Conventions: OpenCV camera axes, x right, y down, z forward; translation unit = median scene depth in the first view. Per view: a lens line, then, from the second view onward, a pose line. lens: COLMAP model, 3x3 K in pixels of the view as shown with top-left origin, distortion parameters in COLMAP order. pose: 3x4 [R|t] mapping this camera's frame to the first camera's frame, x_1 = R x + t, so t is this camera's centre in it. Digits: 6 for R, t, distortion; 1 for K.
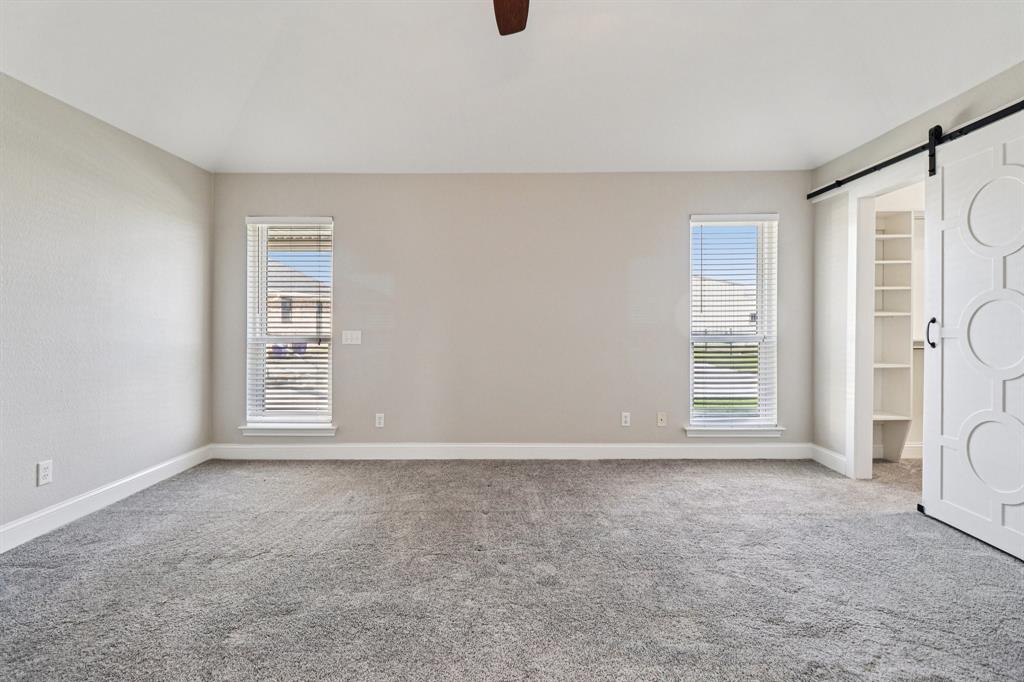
lens RADIAL K [[472.5, 0, 508.6], [0, 472.5, 320.1], [0, 0, 1]] dist [-0.001653, -0.012632]
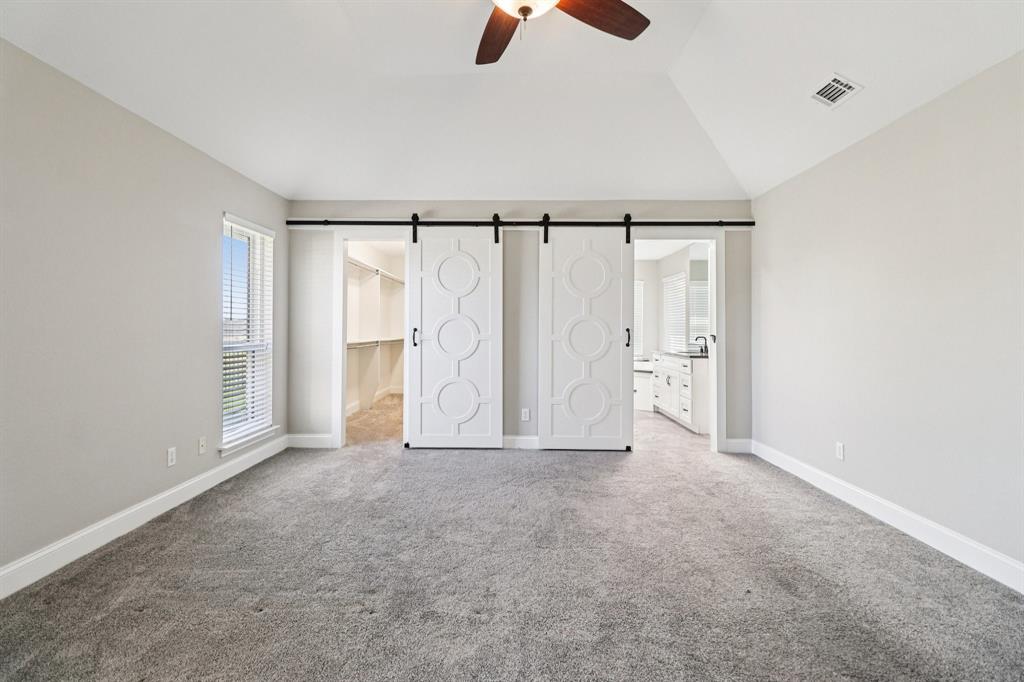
lens RADIAL K [[472.5, 0, 508.6], [0, 472.5, 320.1], [0, 0, 1]] dist [-0.001653, -0.012632]
pose [[-0.013328, 0.023597, 0.999633, -0.598476], [-0.007817, 0.999689, -0.023702, 0.002881], [-0.999881, -0.008130, -0.013139, 0.527968]]
